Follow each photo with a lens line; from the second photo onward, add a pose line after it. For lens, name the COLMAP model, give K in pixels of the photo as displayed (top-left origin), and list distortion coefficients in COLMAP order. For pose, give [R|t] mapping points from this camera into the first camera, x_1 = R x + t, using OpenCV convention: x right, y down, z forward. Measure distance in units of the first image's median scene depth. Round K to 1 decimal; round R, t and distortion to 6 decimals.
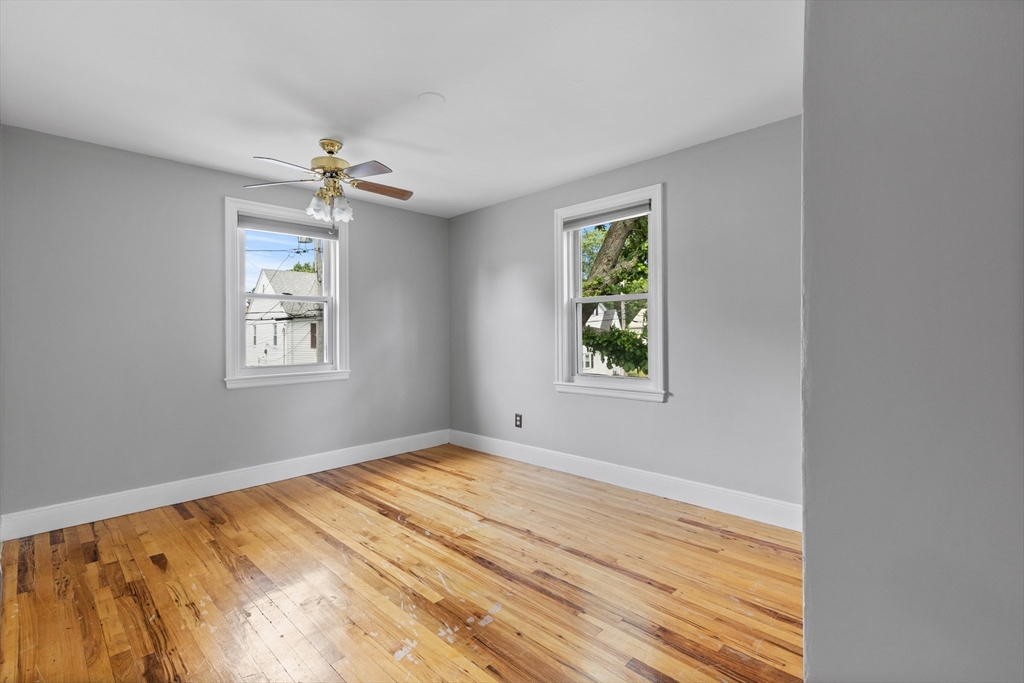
lens RADIAL K [[470.5, 0, 512.0], [0, 470.5, 341.5], [0, 0, 1]] dist [0.003264, -0.000227]
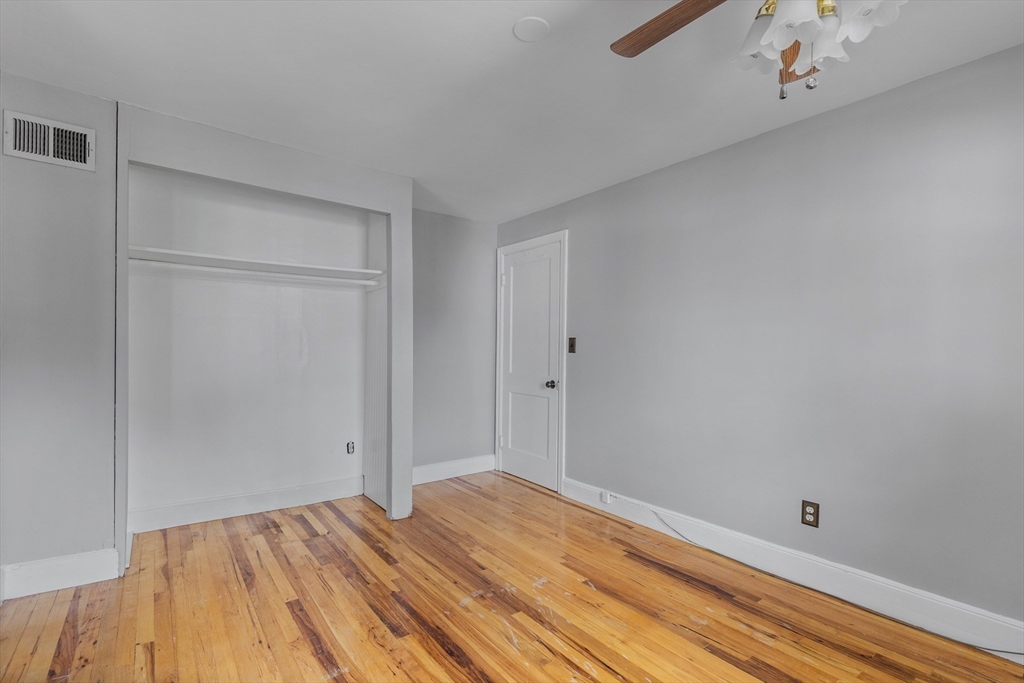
lens RADIAL K [[470.5, 0, 512.0], [0, 470.5, 341.5], [0, 0, 1]] dist [0.003264, -0.000227]
pose [[-0.987880, -0.000441, 0.155221, -0.307699], [-0.001017, 0.999993, -0.003633, -0.038460], [-0.155218, -0.003747, -0.987873, 2.037308]]
